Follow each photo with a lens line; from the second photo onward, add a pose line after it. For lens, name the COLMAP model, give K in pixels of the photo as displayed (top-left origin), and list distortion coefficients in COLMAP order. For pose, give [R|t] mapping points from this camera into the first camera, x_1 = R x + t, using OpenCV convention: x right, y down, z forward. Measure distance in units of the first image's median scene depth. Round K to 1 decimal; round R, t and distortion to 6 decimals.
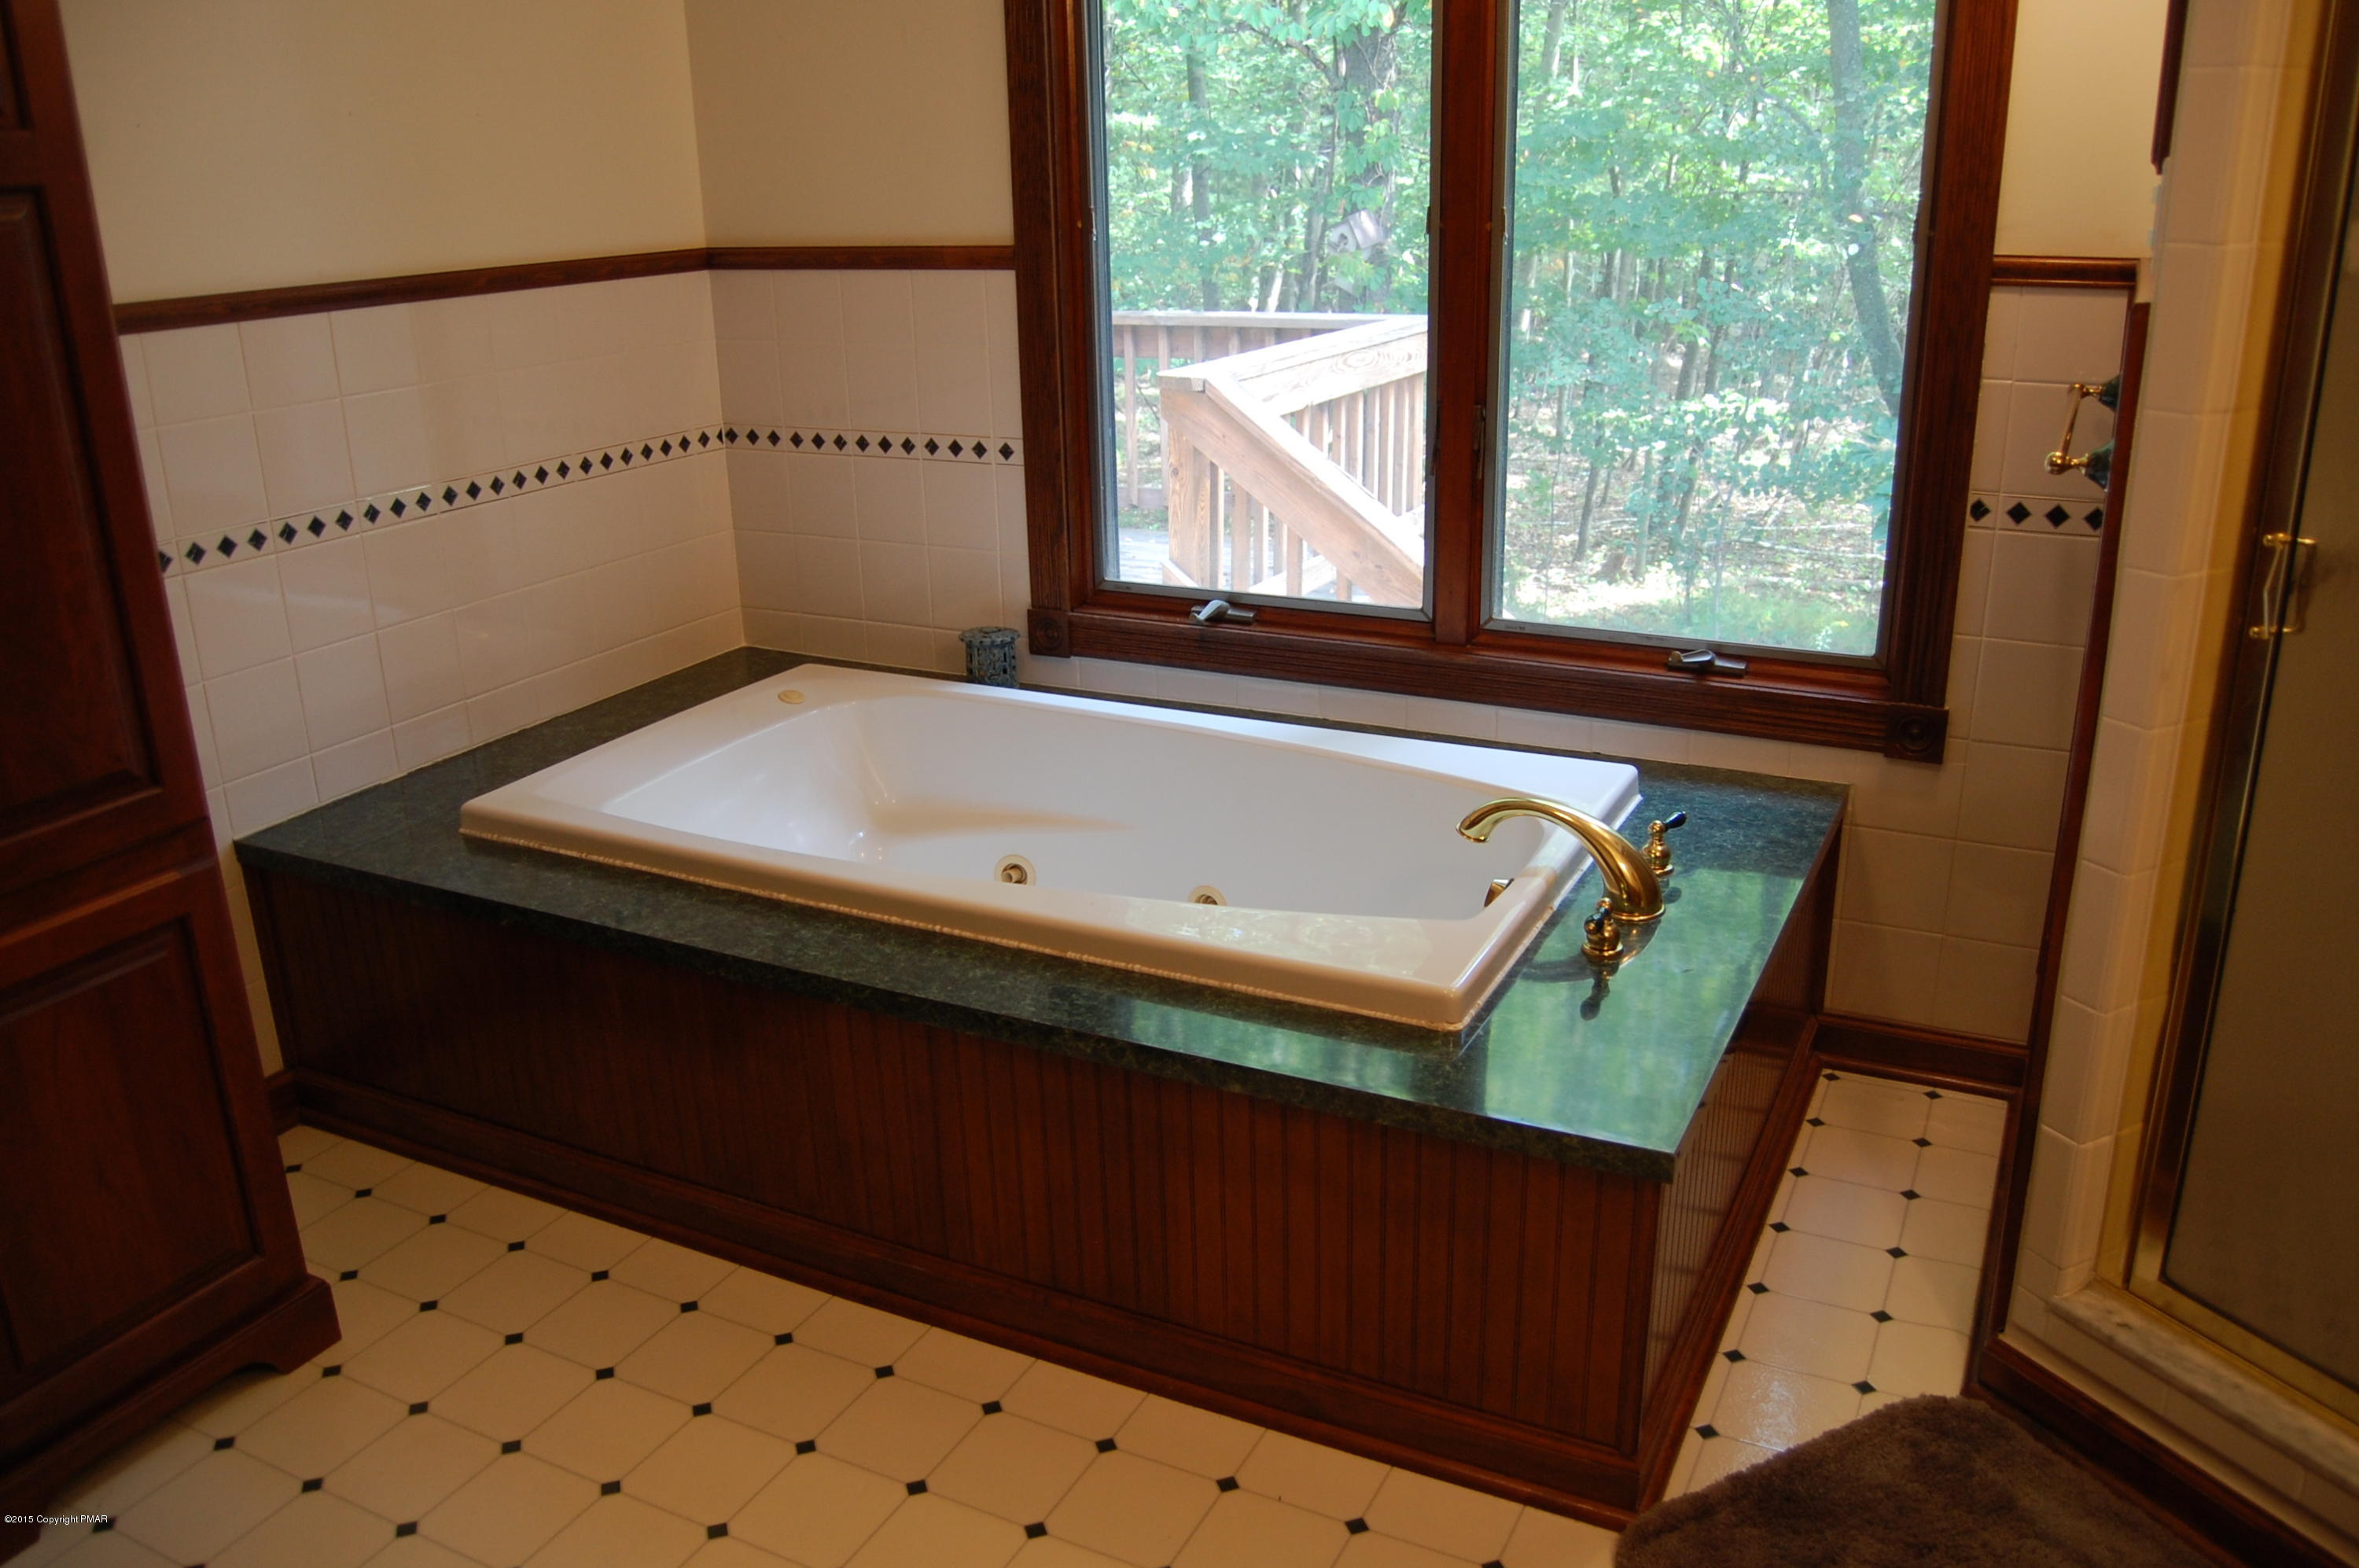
lens RADIAL K [[1826.2, 0, 1181.6], [0, 1826.2, 788.2], [0, 0, 1]] dist [-0.098559, 0.041266]
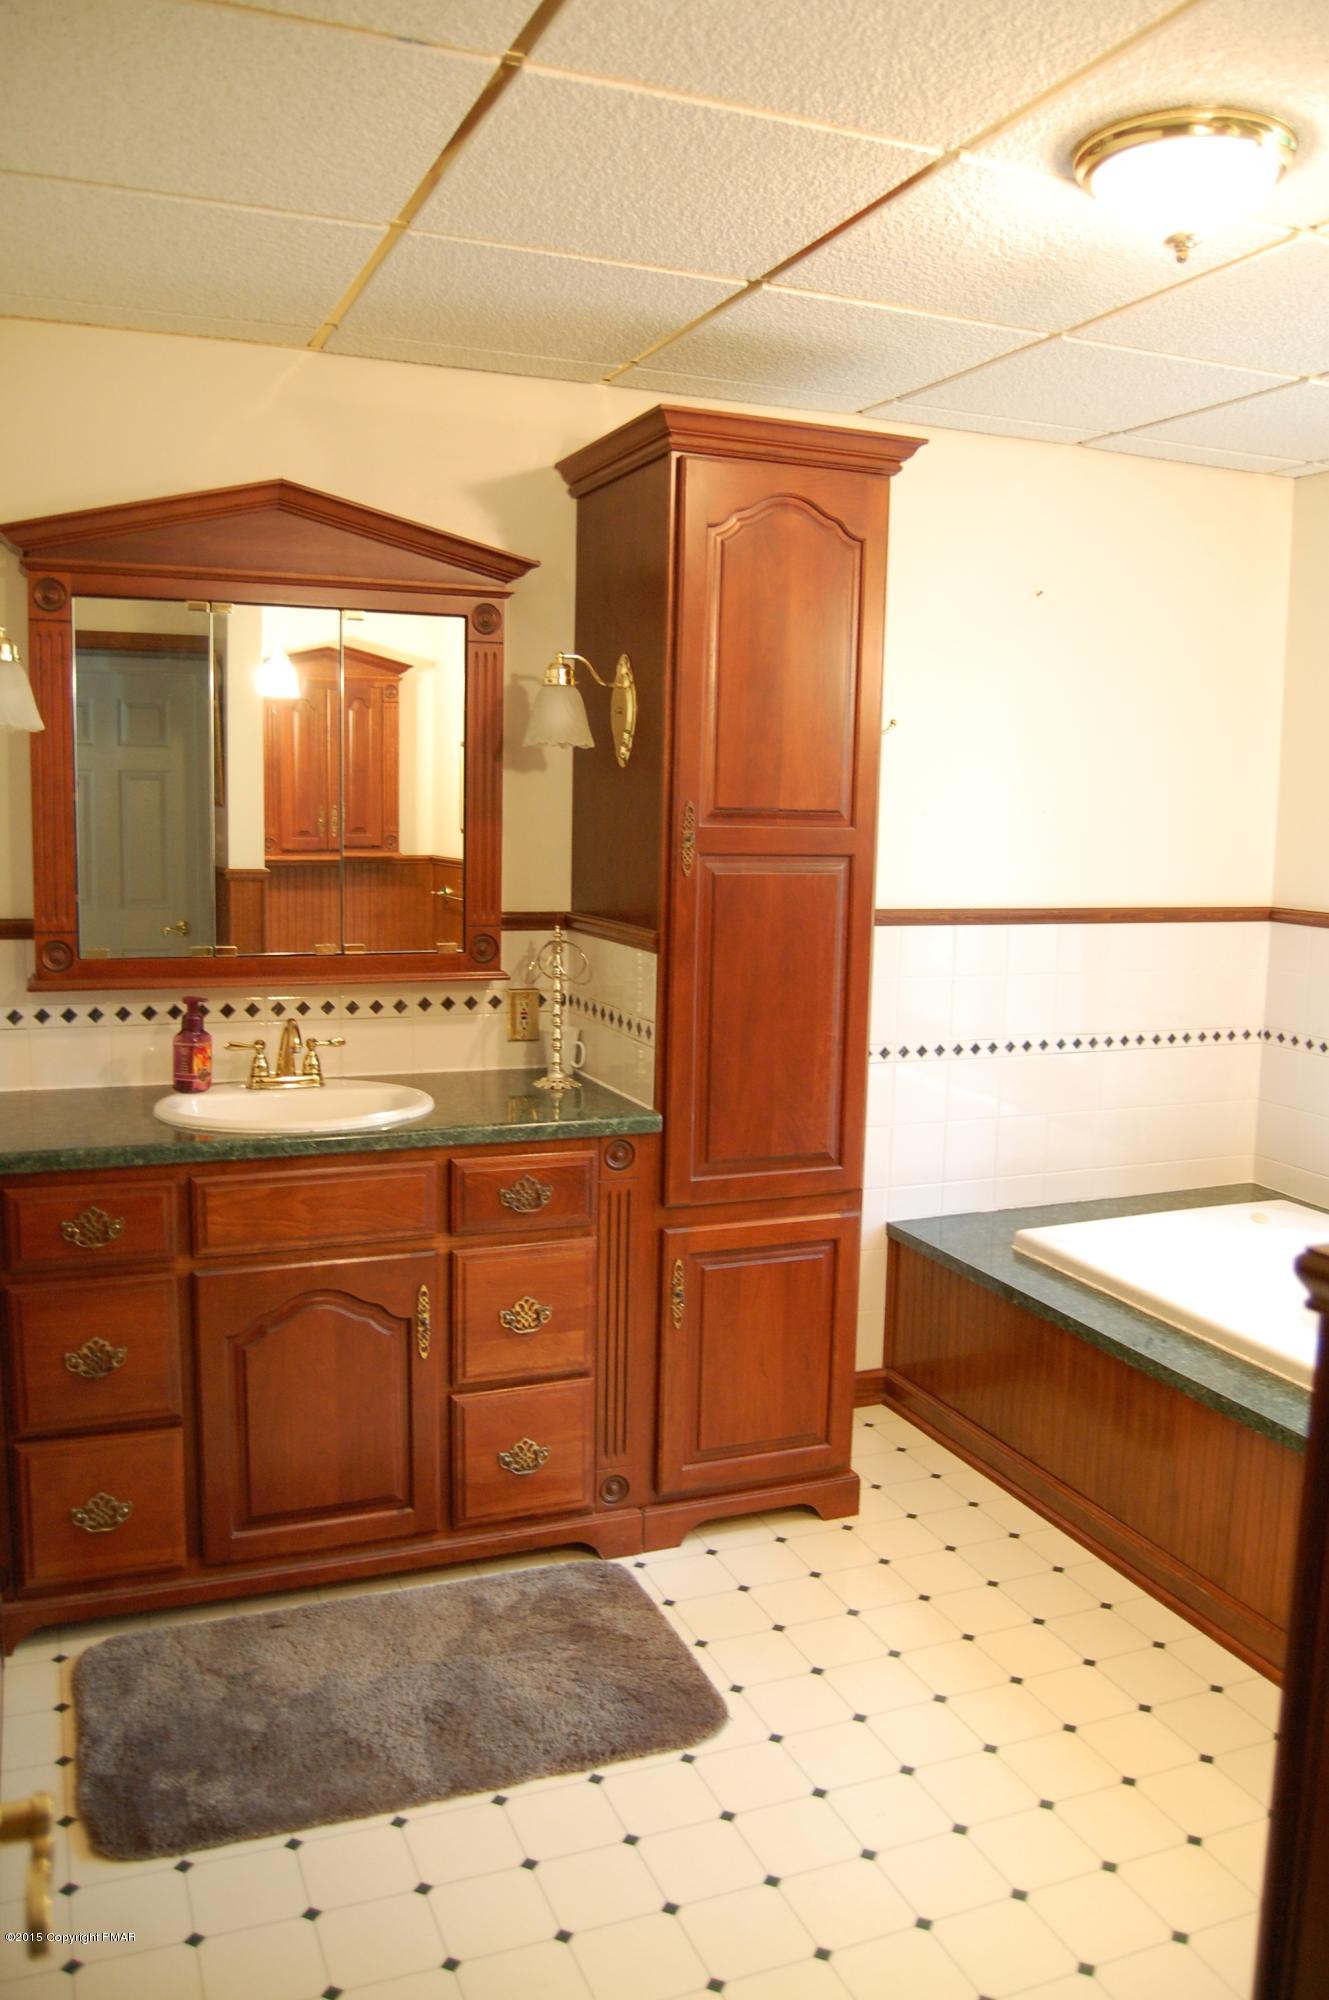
lens RADIAL K [[1548.2, 0, 666.6], [0, 1548.2, 1000.6], [0, 0, 1]] dist [-0.098559, 0.041266]
pose [[0.749989, 0.121665, -0.650165, 0.252725], [-0.251733, 0.961472, -0.110464, 0.045709], [0.611676, 0.246515, 0.751720, -0.294342]]
